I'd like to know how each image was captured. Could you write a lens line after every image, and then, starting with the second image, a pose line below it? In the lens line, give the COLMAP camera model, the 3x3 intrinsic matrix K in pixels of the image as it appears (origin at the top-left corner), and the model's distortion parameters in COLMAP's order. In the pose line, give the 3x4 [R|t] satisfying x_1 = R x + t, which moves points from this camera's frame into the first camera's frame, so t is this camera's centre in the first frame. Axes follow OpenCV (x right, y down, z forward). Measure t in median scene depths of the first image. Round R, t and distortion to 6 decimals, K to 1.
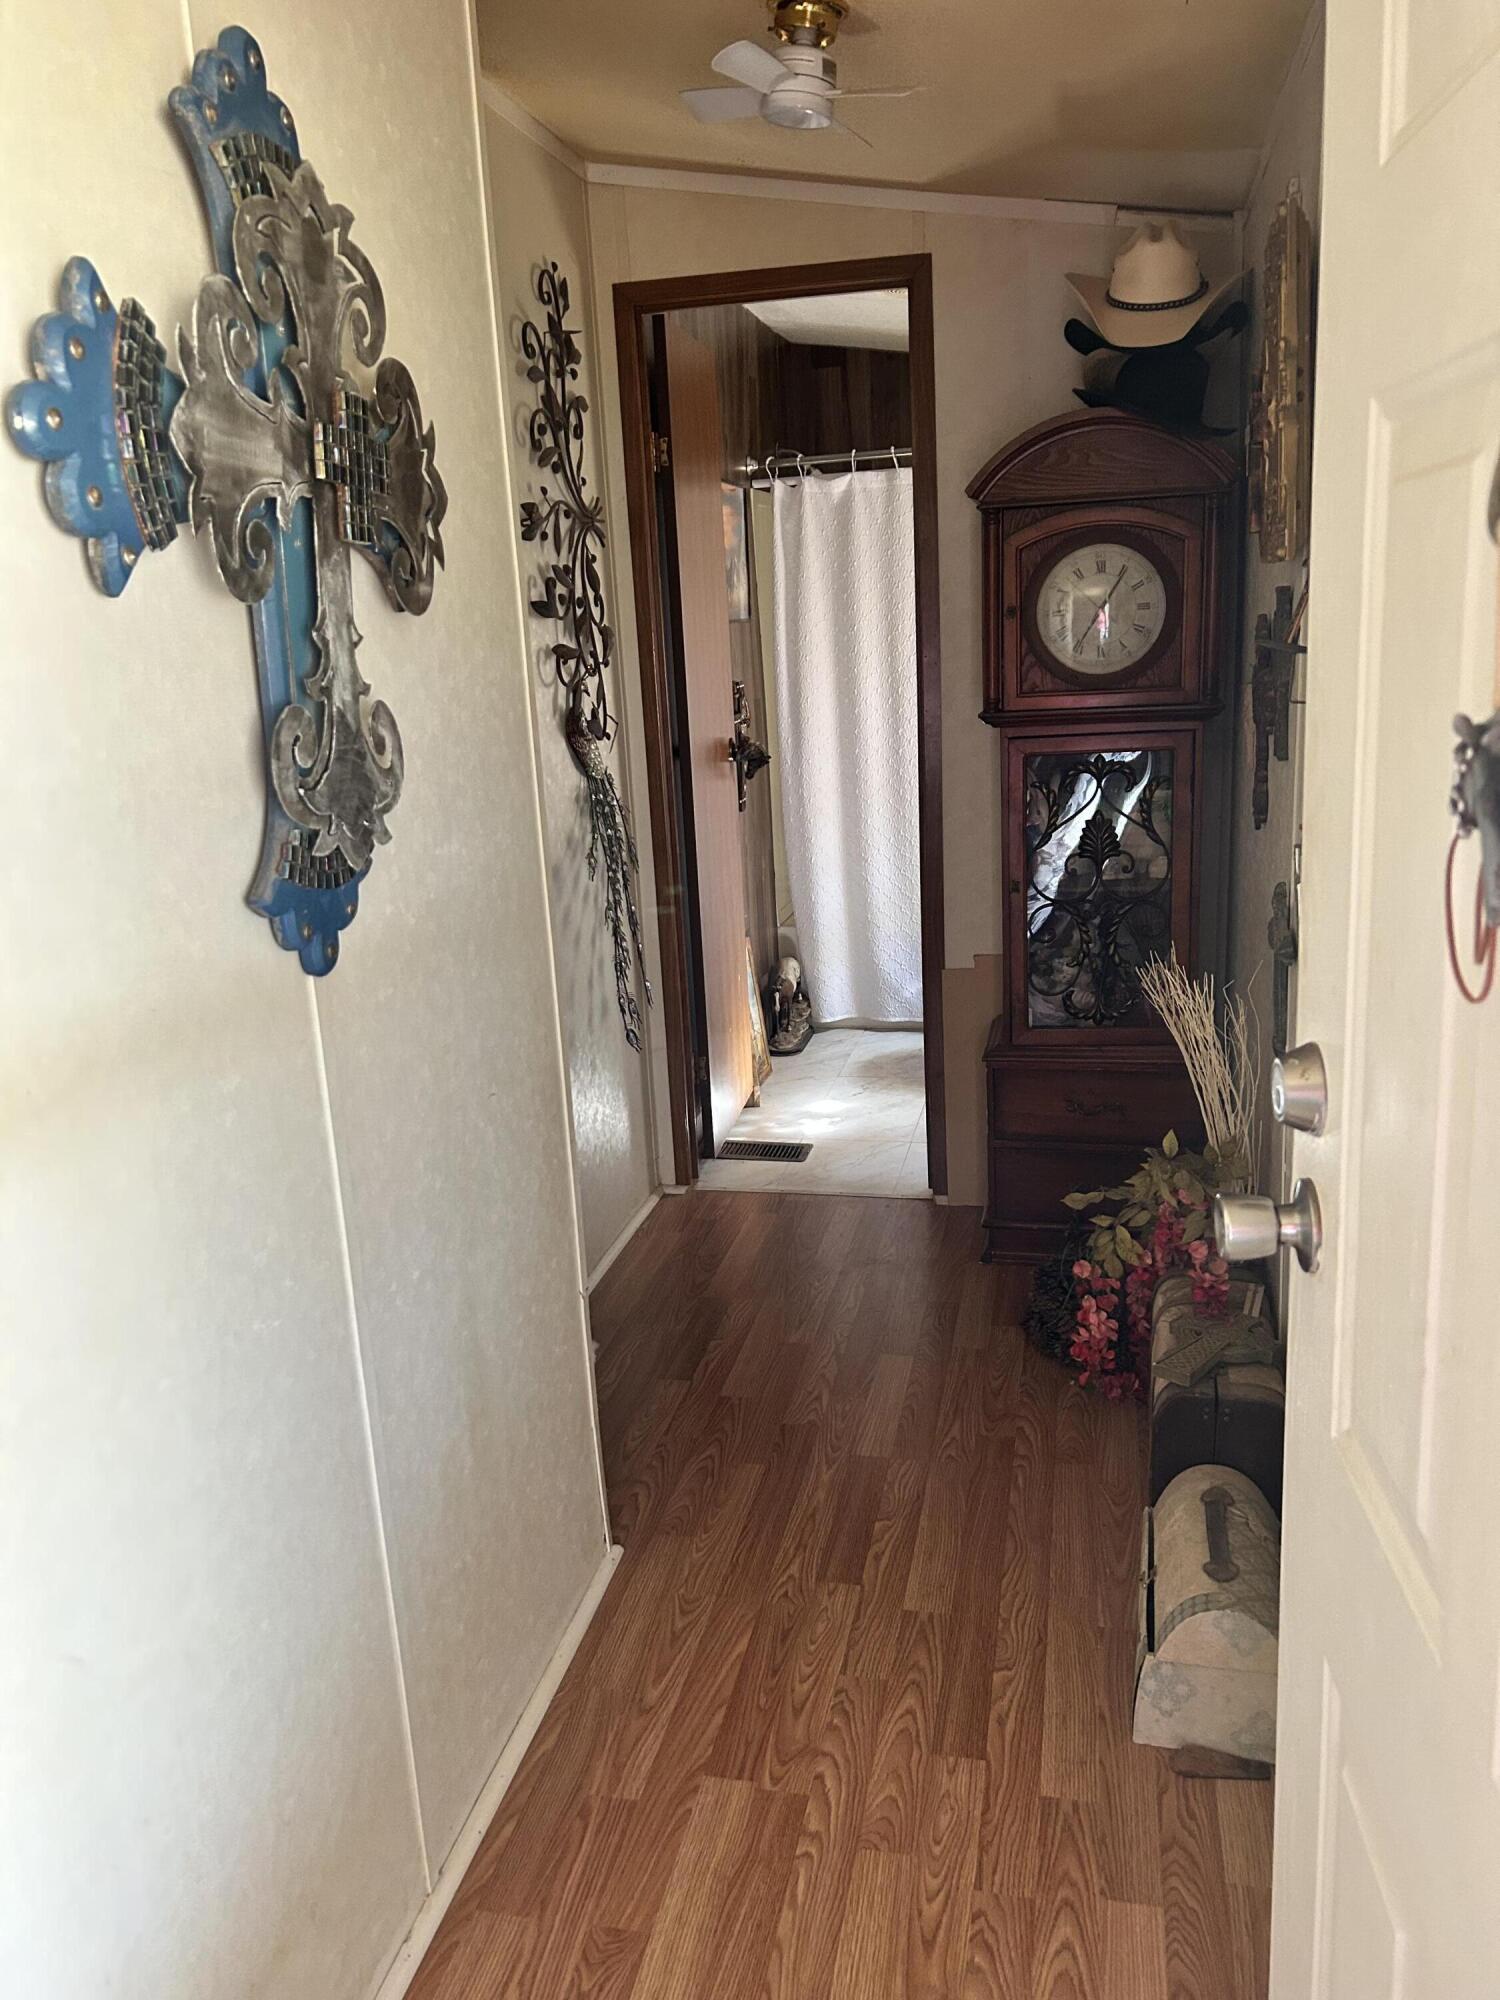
lens RADIAL K [[1532.7, 0, 750.8], [0, 1532.7, 994.2], [0, 0, 1]] dist [0.058049, -0.061134]
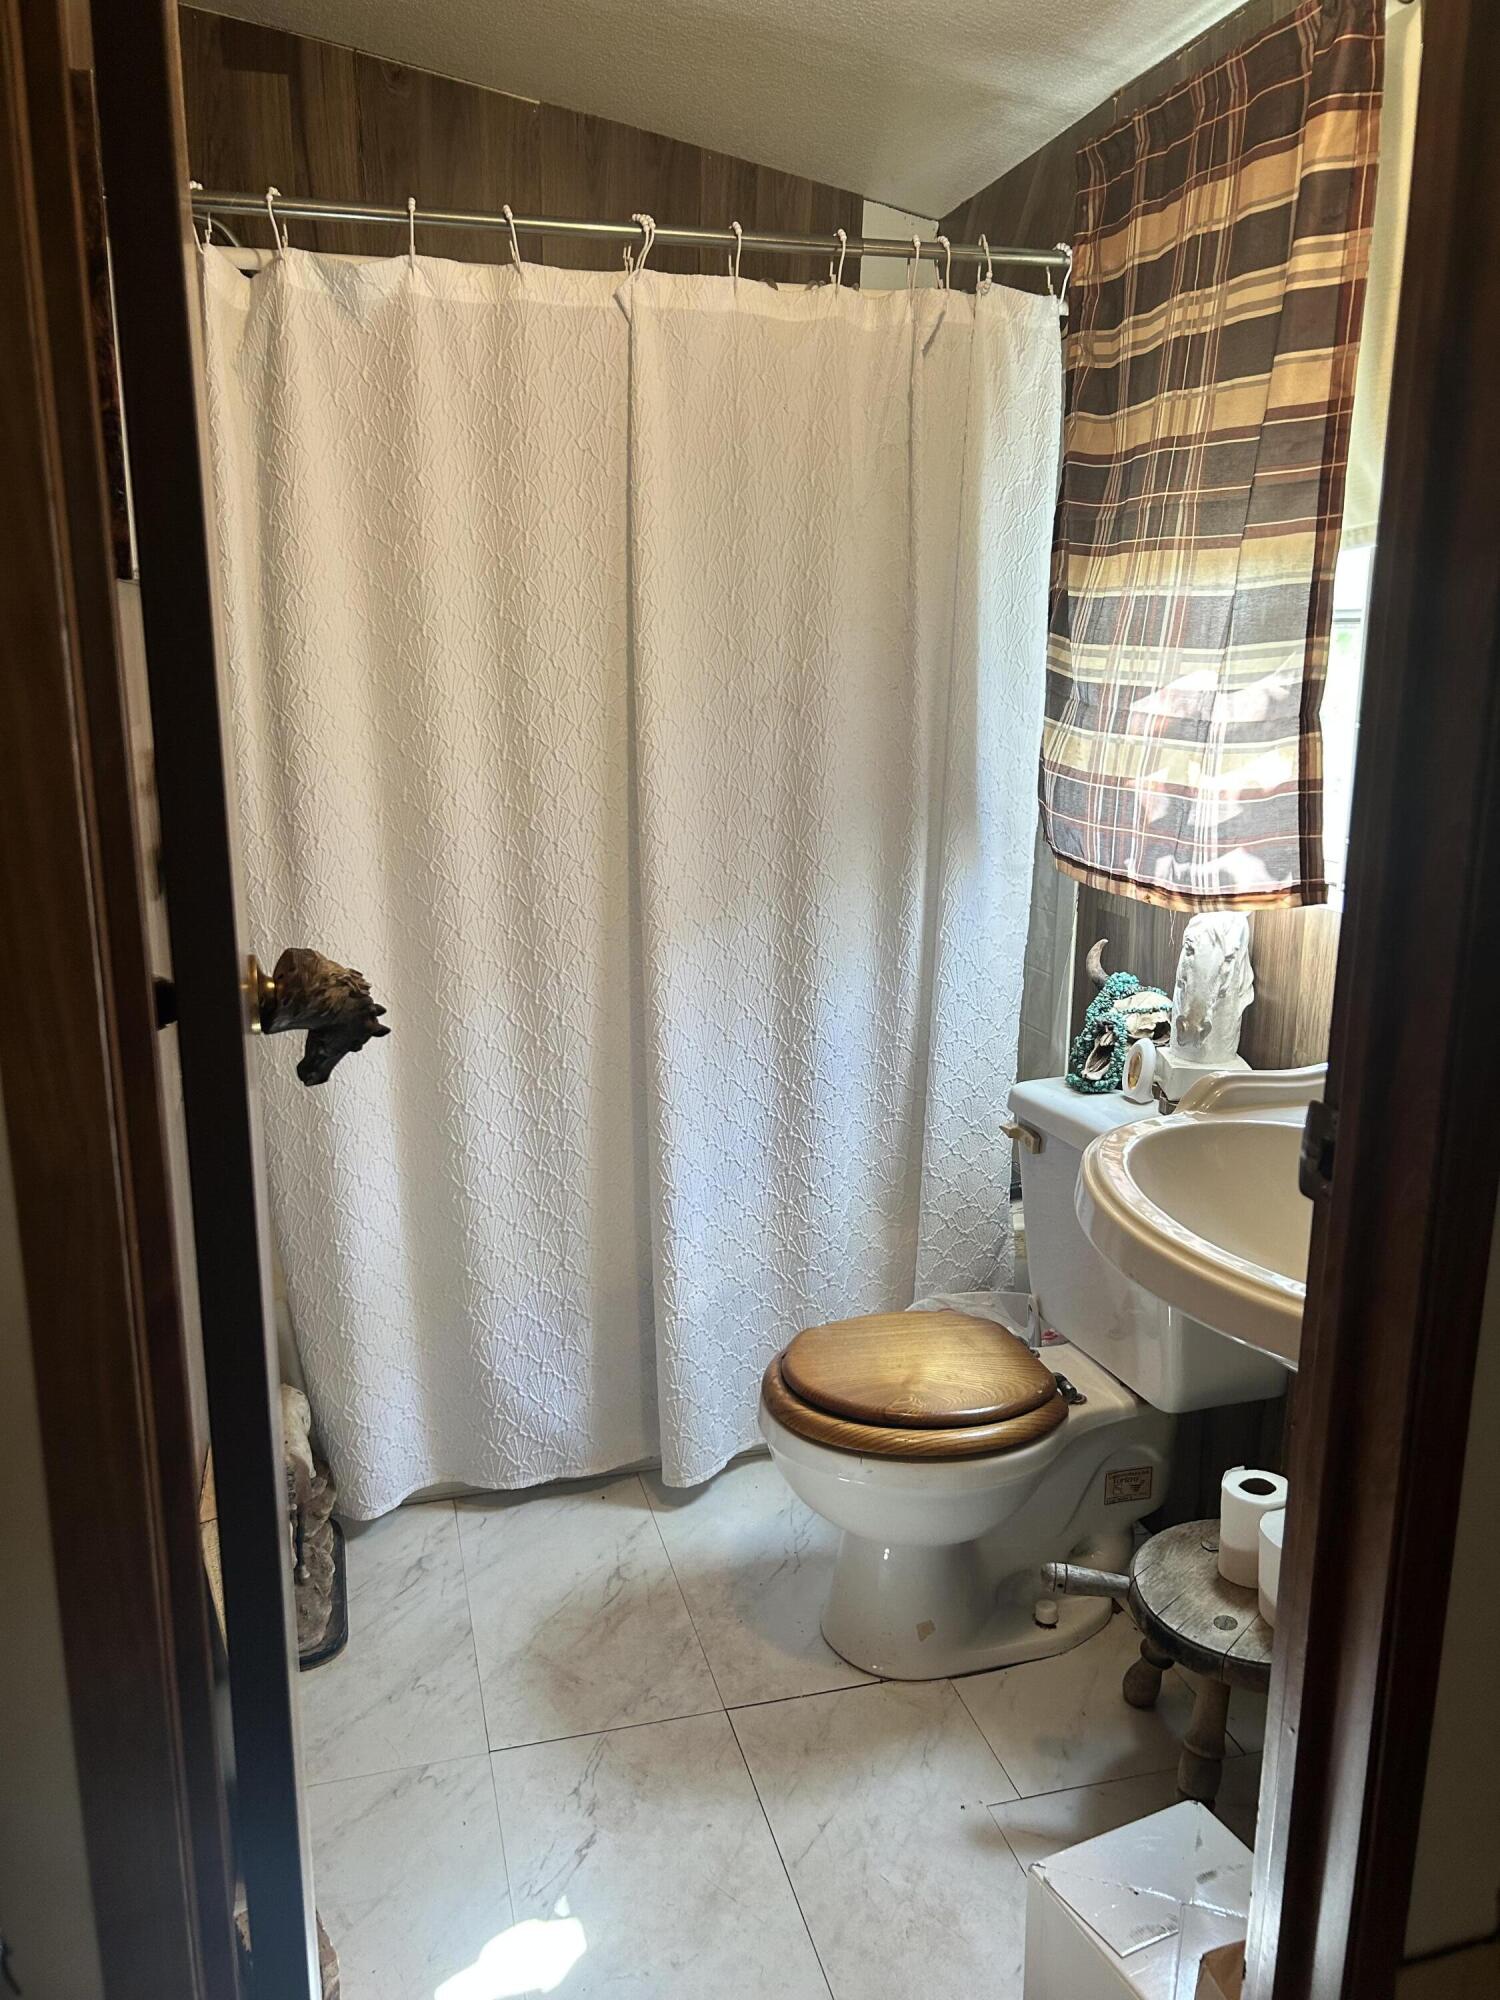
lens RADIAL K [[1532.7, 0, 750.8], [0, 1532.7, 994.2], [0, 0, 1]] dist [0.058049, -0.061134]
pose [[0.881783, -0.053331, 0.468631, -0.059395], [0.065415, 0.997813, -0.009533, -0.128355], [-0.467098, 0.039062, 0.883342, 0.592008]]
